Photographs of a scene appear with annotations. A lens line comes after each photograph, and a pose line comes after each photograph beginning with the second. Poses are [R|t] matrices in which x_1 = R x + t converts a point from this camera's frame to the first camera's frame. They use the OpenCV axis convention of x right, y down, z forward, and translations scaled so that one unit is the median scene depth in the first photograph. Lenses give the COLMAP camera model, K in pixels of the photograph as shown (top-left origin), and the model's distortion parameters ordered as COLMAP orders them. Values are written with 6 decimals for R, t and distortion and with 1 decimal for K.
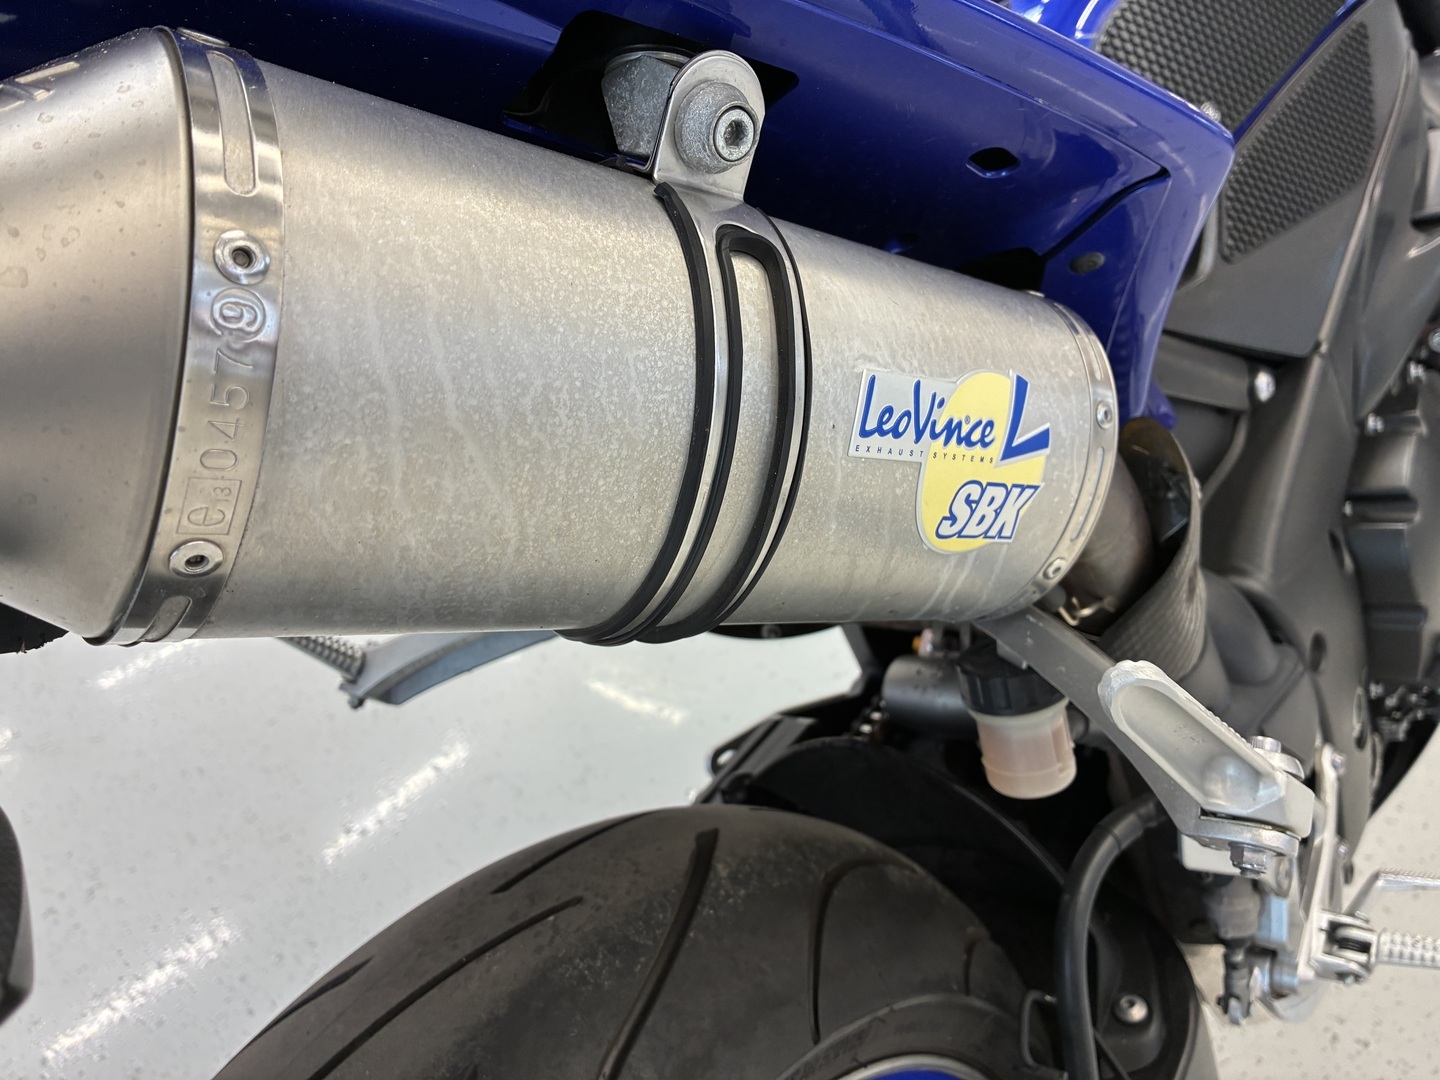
lens RADIAL K [[1084.7, 0, 720.0], [0, 1084.7, 540.0], [0, 0, 1]] dist [-0.005343, -0.004724]
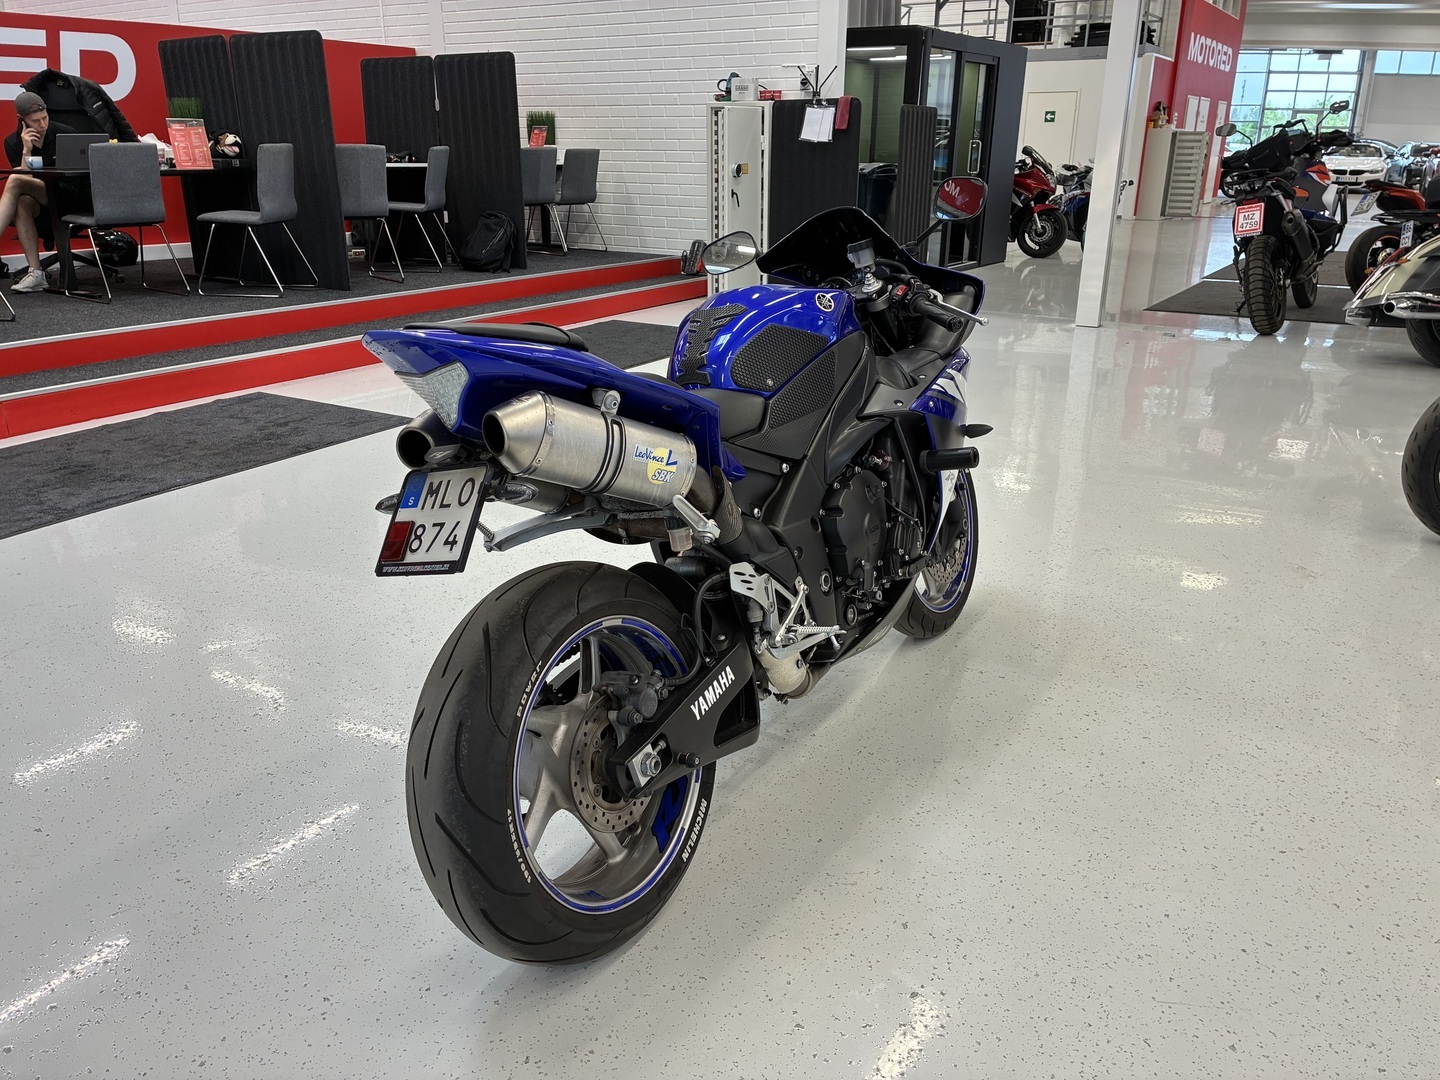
lens RADIAL K [[1084.7, 0, 720.0], [0, 1084.7, 540.0], [0, 0, 1]] dist [-0.005343, -0.004724]
pose [[0.994128, 0.052124, 0.094830, 0.050753], [-0.040735, 0.992142, -0.118296, 0.846726], [-0.100251, 0.113739, 0.988440, -3.926134]]
